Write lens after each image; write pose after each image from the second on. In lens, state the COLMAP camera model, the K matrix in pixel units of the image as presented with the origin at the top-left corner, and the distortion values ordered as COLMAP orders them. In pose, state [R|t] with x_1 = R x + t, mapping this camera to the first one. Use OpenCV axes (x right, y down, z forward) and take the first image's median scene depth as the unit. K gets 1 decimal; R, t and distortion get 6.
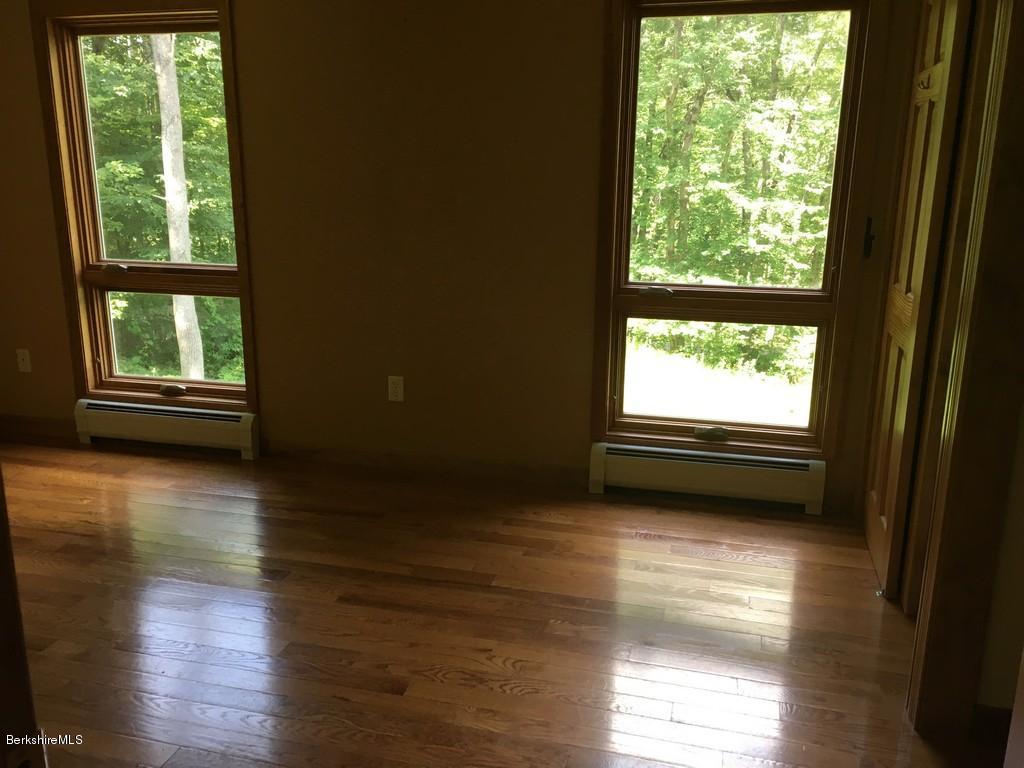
lens RADIAL K [[874.0, 0, 508.1], [0, 874.0, 380.3], [0, 0, 1]] dist [0.094600, -0.111420]
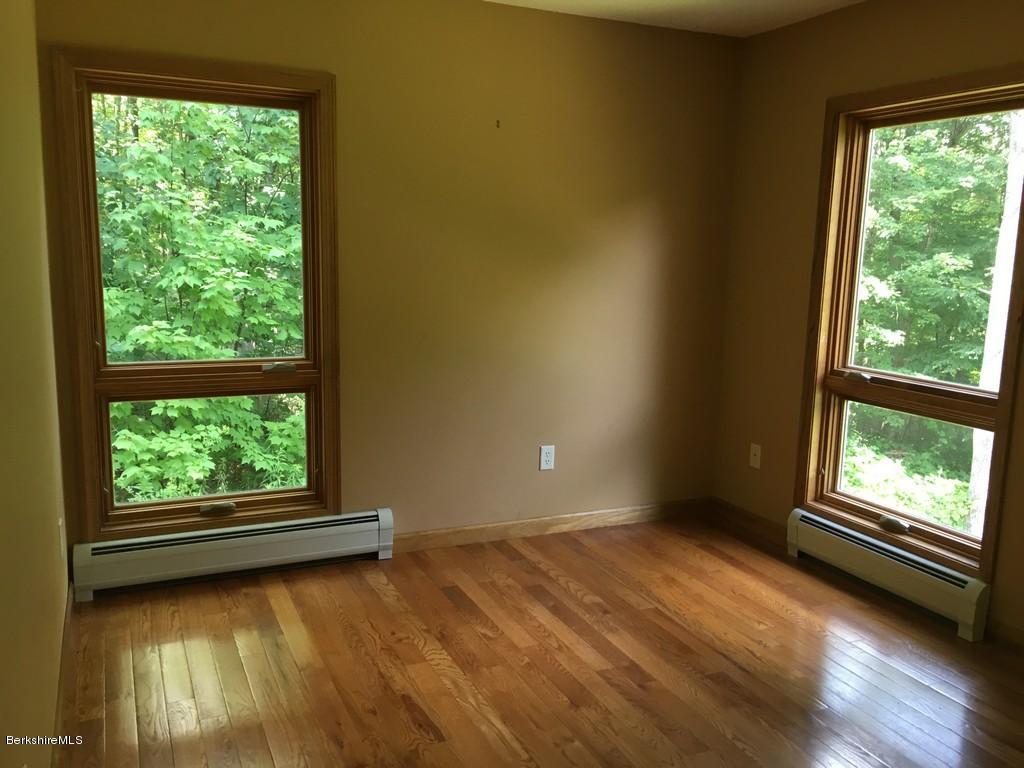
lens RADIAL K [[874.0, 0, 508.1], [0, 874.0, 380.3], [0, 0, 1]] dist [0.094600, -0.111420]
pose [[0.643125, 0.133227, -0.754082, 0.007639], [-0.205225, 0.978712, -0.002115, -0.046672], [0.737748, 0.156117, 0.656776, 0.141942]]
